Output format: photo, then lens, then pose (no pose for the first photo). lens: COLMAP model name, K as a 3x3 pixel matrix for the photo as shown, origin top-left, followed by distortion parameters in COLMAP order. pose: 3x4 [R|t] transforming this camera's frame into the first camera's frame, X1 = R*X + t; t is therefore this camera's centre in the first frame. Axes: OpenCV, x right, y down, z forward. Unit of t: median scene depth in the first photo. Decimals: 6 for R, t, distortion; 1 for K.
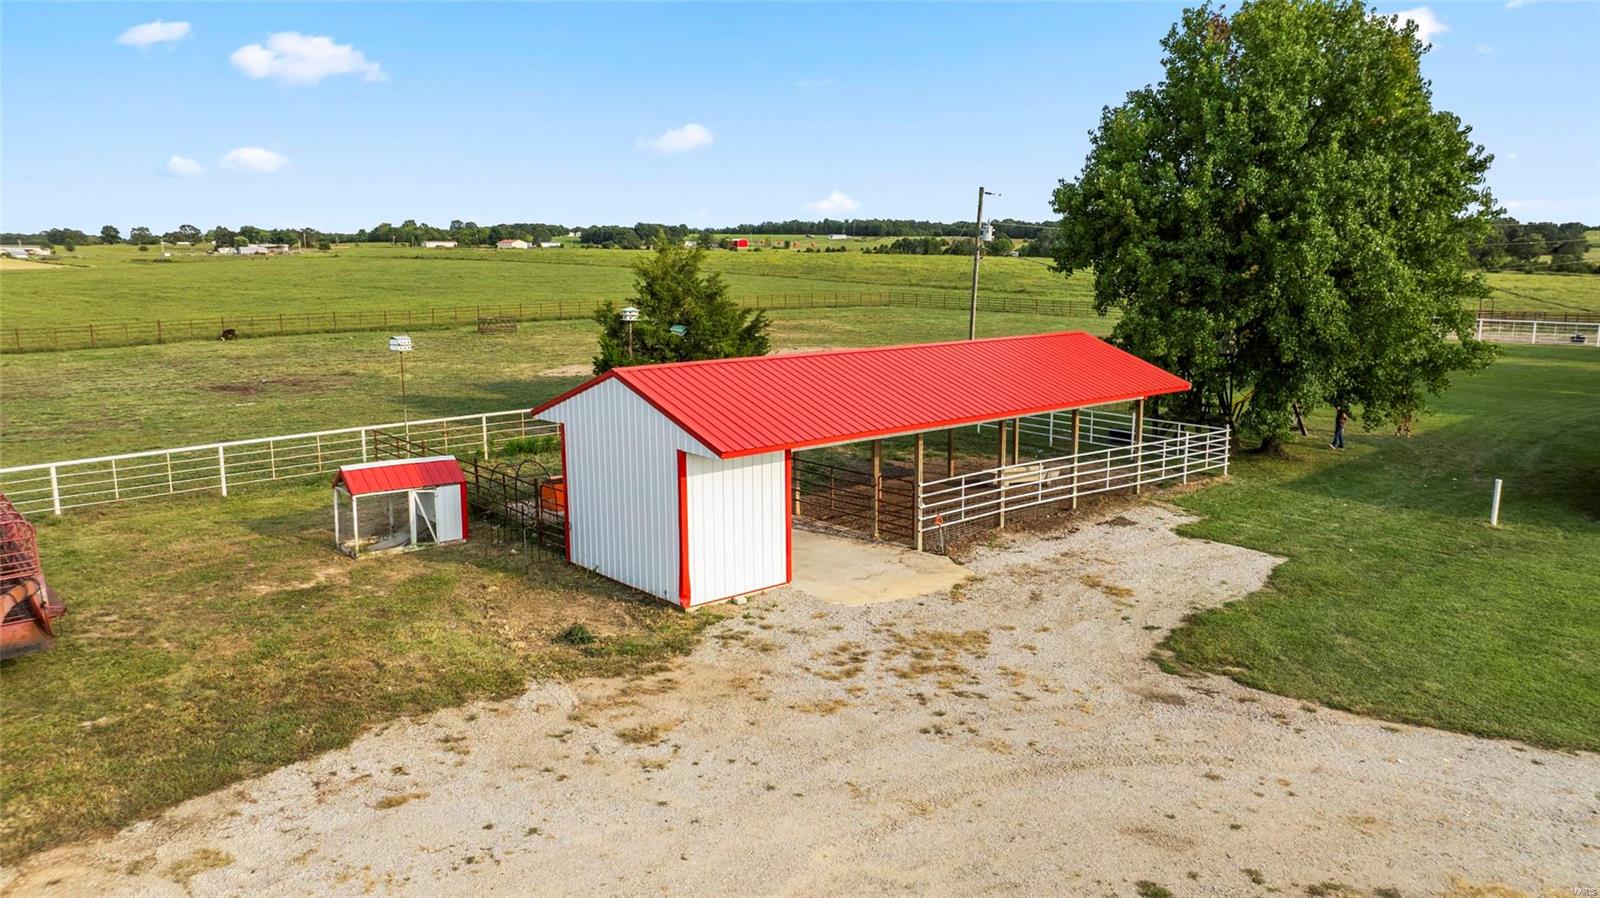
lens RADIAL K [[1138.5, 0, 792.5], [0, 1138.5, 455.7], [0, 0, 1]] dist [-0.031515, 0.037679]
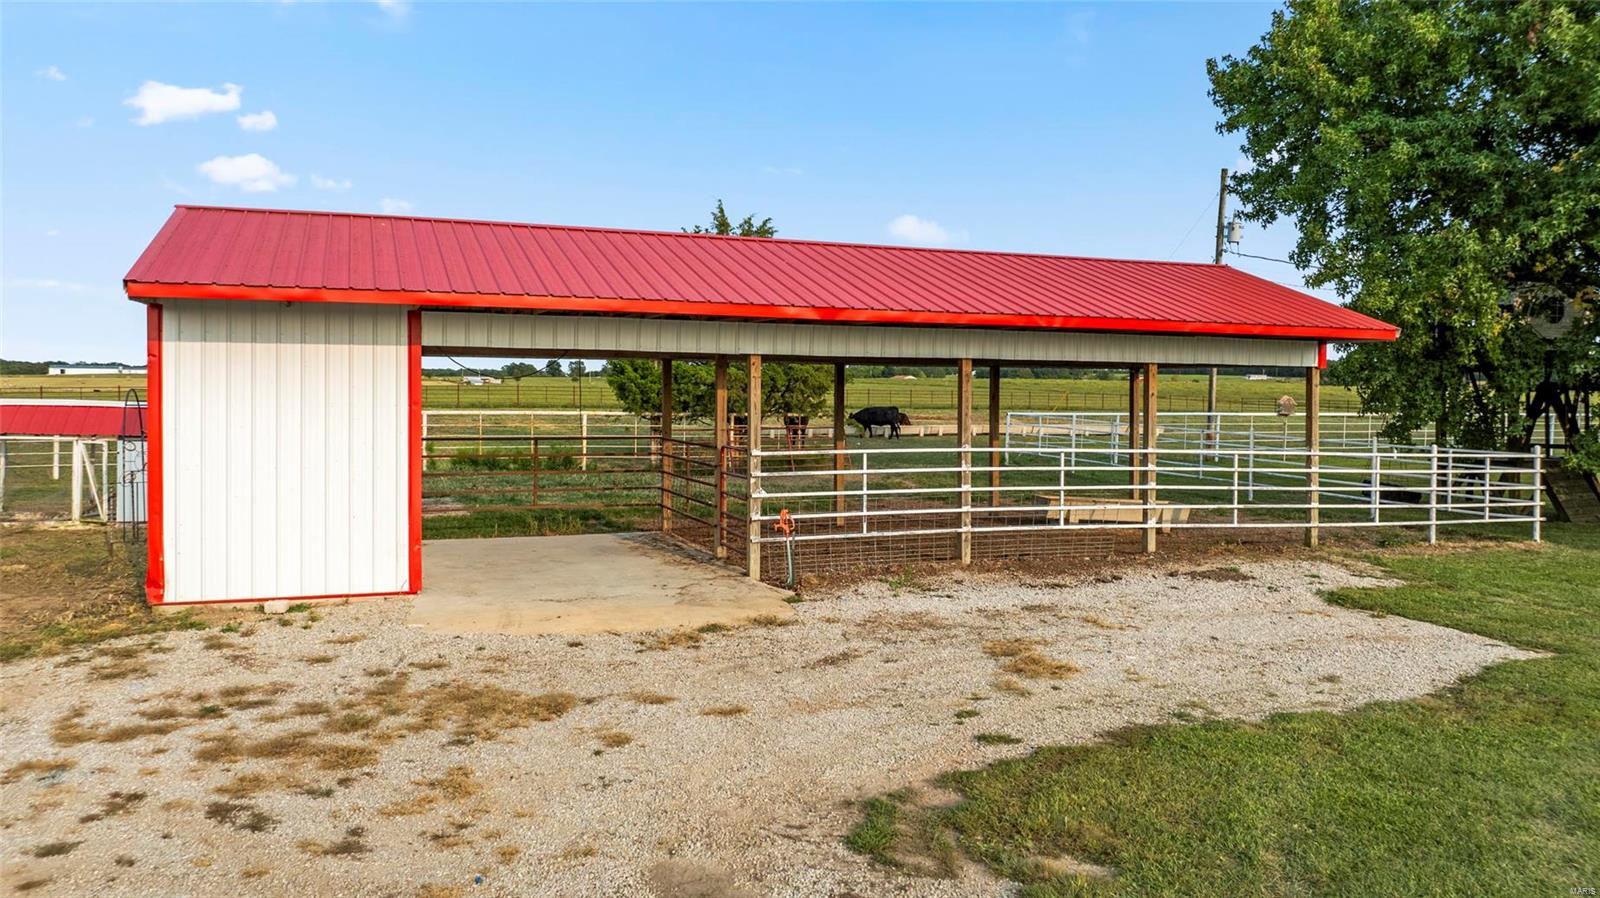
lens RADIAL K [[1138.5, 0, 815.8], [0, 1138.5, 433.7], [0, 0, 1]] dist [-0.031515, 0.037679]
pose [[0.938351, 0.020039, -0.345104, 0.323740], [-0.072329, 0.987603, -0.139318, 0.088738], [0.338033, 0.155690, 0.928167, 0.498674]]
